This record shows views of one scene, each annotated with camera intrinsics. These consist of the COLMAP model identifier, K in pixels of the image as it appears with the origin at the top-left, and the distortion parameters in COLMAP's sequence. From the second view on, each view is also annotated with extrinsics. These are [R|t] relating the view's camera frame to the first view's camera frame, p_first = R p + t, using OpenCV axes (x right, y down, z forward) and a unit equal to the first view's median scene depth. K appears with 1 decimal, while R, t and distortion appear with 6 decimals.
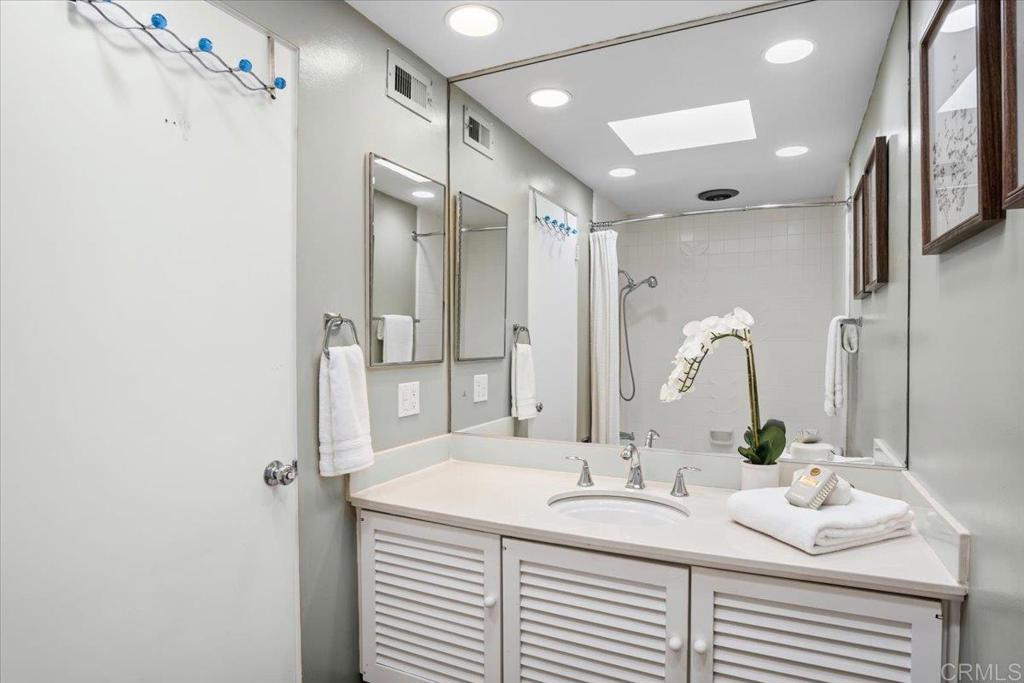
lens RADIAL K [[553.6, 0, 517.9], [0, 553.6, 346.2], [0, 0, 1]] dist [-0.029185, 0.007644]
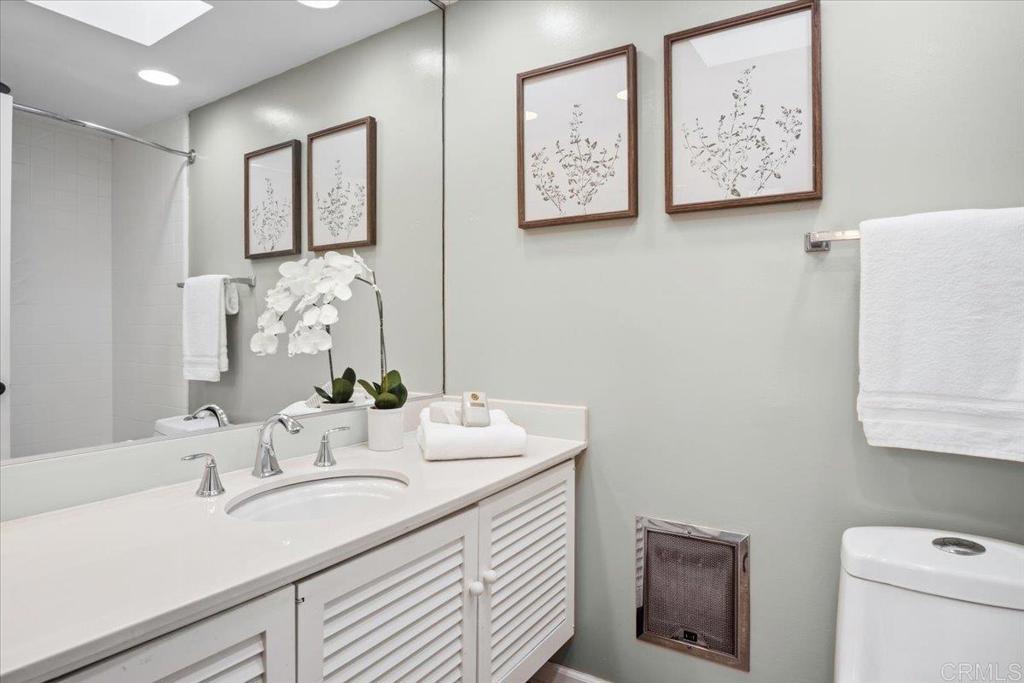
lens RADIAL K [[553.6, 0, 512.5], [0, 553.6, 334.4], [0, 0, 1]] dist [-0.029185, 0.007644]
pose [[0.137180, -0.010254, 0.990493, -0.515296], [0.001495, 0.999947, 0.010145, 0.070257], [-0.990545, 0.000089, 0.137188, 0.631012]]
